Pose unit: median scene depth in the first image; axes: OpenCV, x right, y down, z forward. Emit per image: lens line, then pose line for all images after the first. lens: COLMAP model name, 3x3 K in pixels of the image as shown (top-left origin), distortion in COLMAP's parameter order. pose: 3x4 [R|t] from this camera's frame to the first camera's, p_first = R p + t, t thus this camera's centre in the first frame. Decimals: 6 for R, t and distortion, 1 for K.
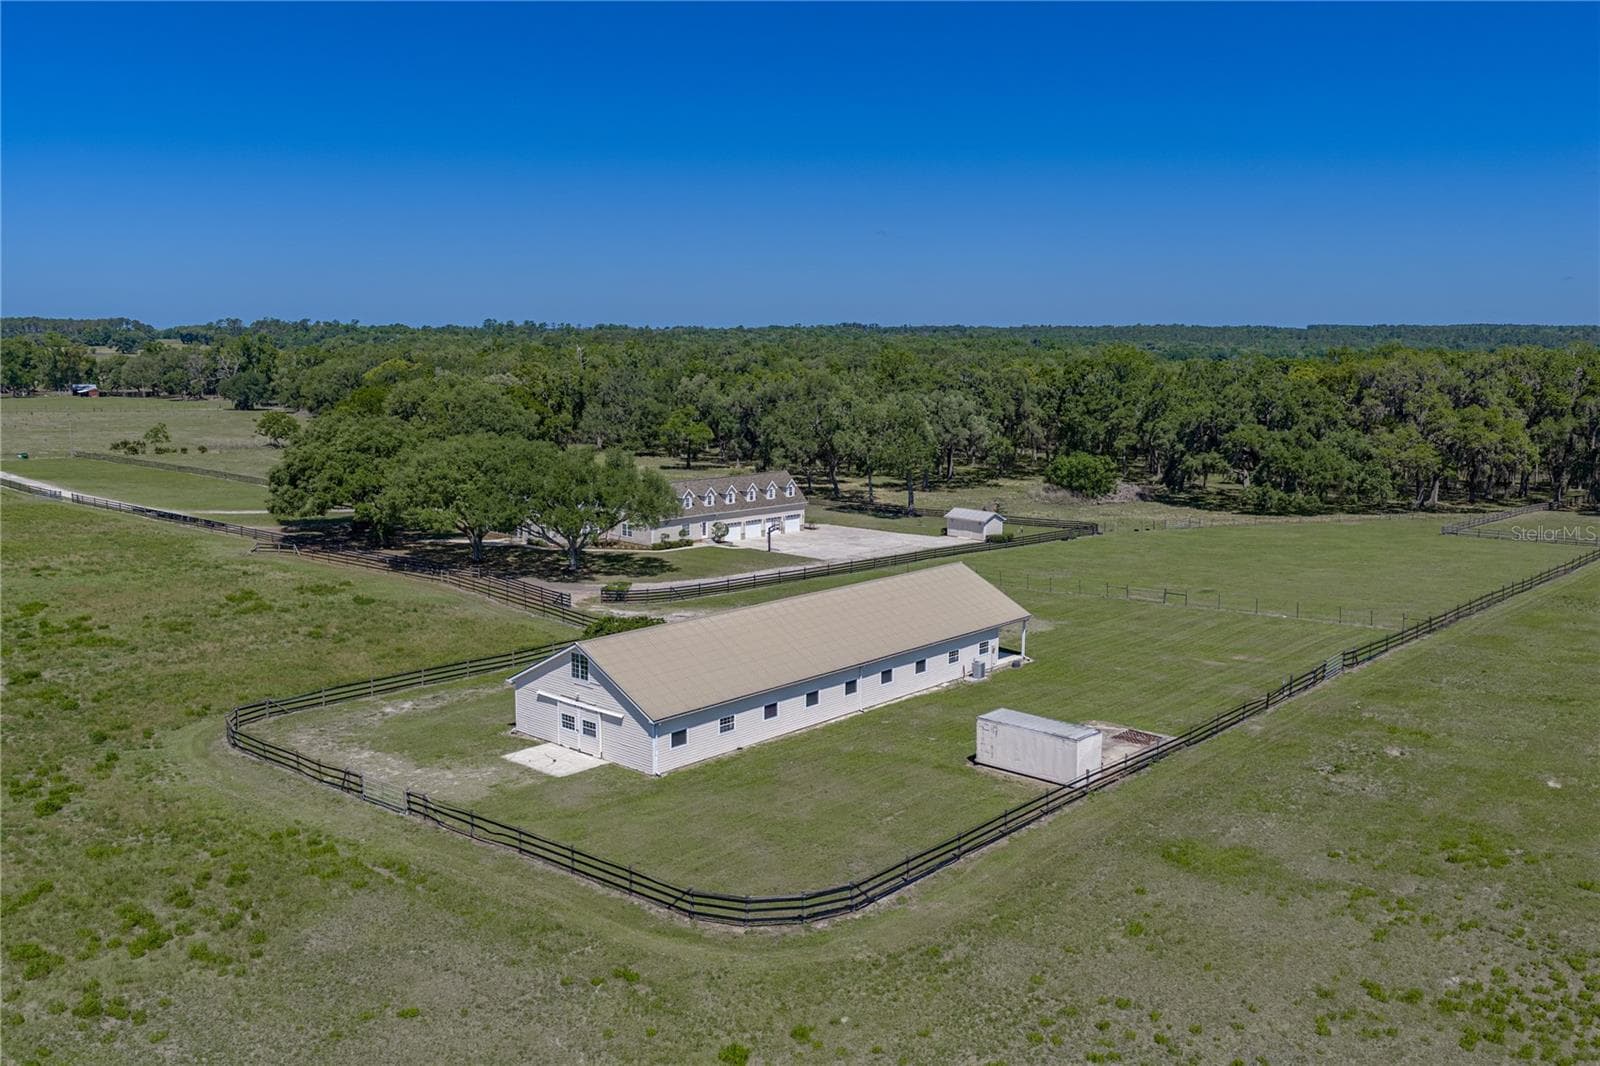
lens RADIAL K [[1334.2, 0, 795.6], [0, 1334.2, 571.0], [0, 0, 1]] dist [0.047984, -0.000001]
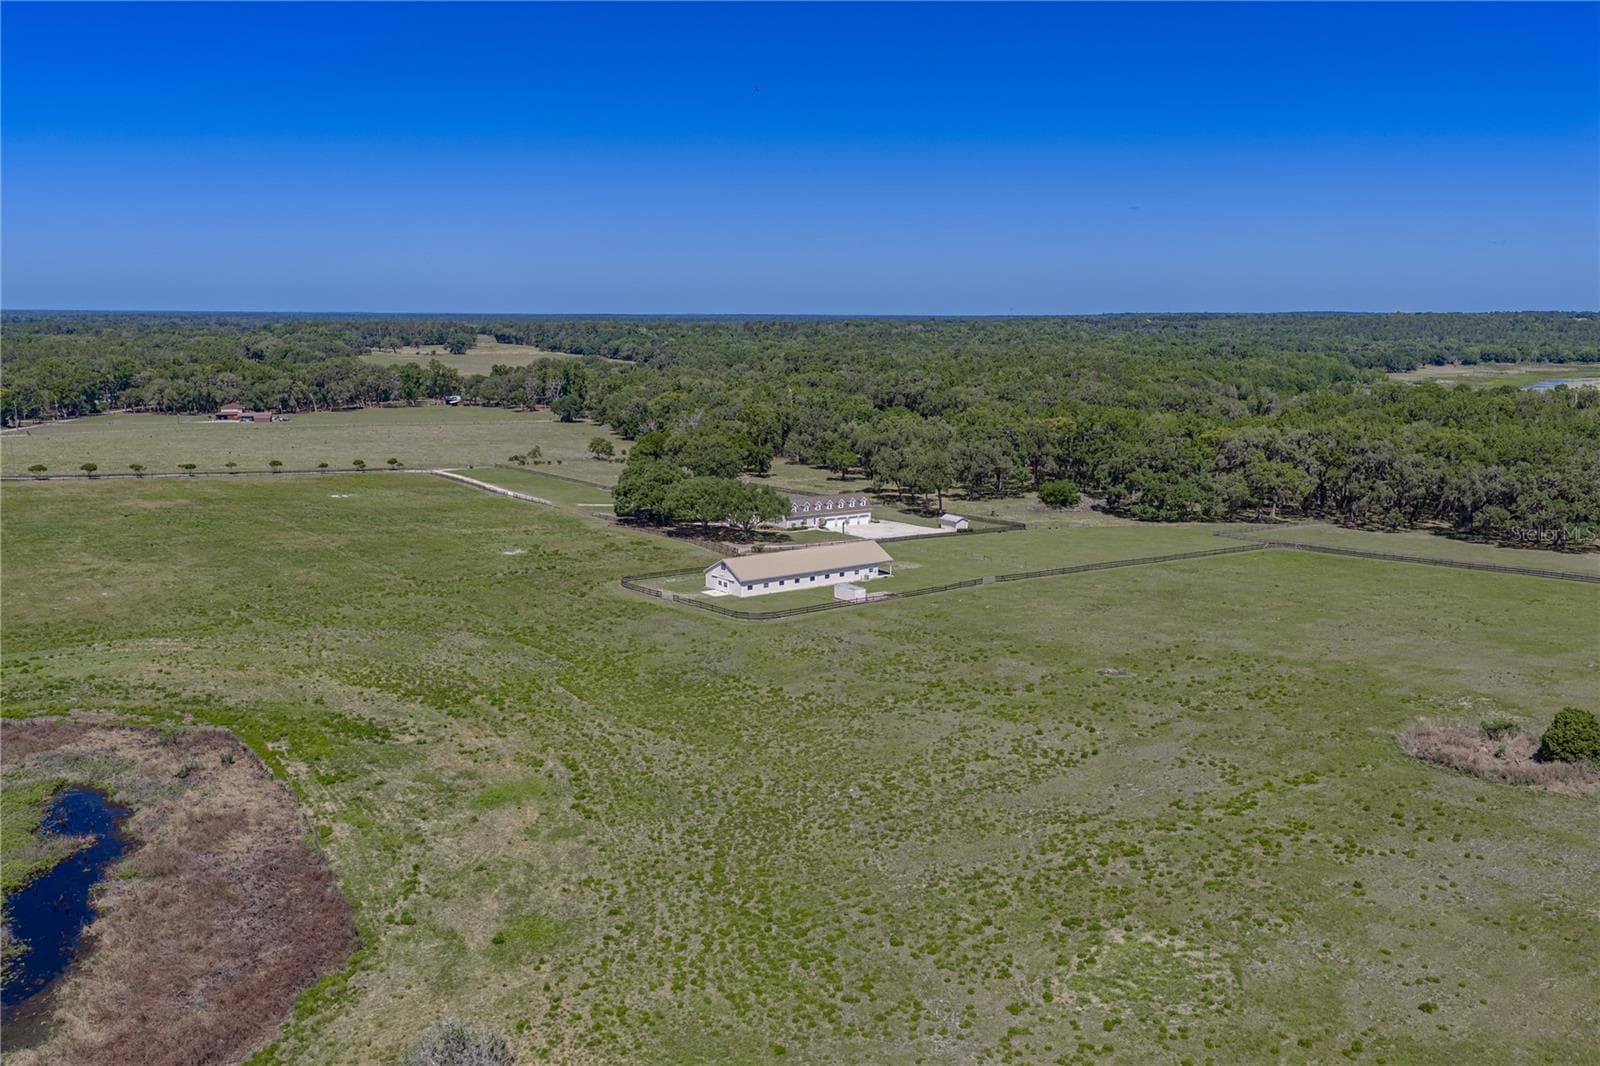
lens RADIAL K [[1334.2, 0, 795.6], [0, 1334.2, 571.0], [0, 0, 1]] dist [0.047984, -0.000001]
pose [[0.981556, 0.036323, -0.187692, 0.351642], [-0.033254, 0.999257, 0.019475, 0.006607], [0.188260, -0.012874, 0.982035, -1.229240]]
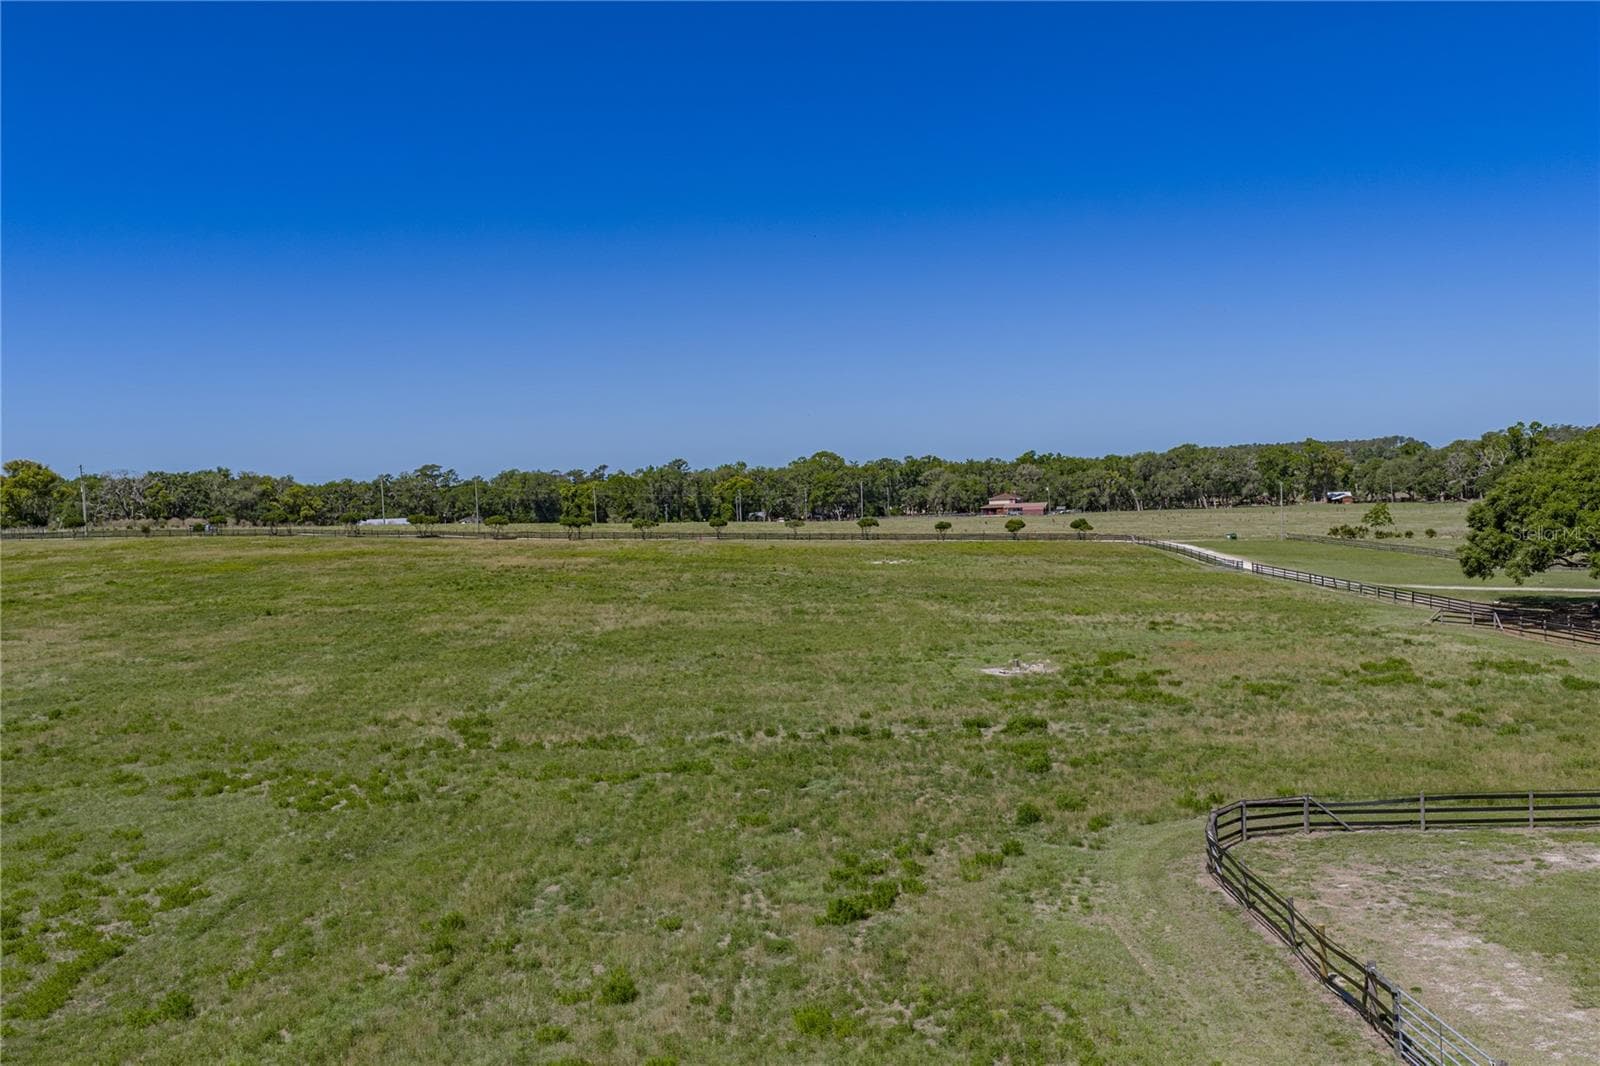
lens RADIAL K [[1416.3, 0, 760.9], [0, 1416.3, 531.5], [0, 0, 1]] dist [0.007017, 0.006901]
pose [[0.634497, -0.006703, -0.772896, -0.059489], [-0.089032, 0.992673, -0.081698, 0.034472], [0.767781, 0.120649, 0.629251, 0.286529]]
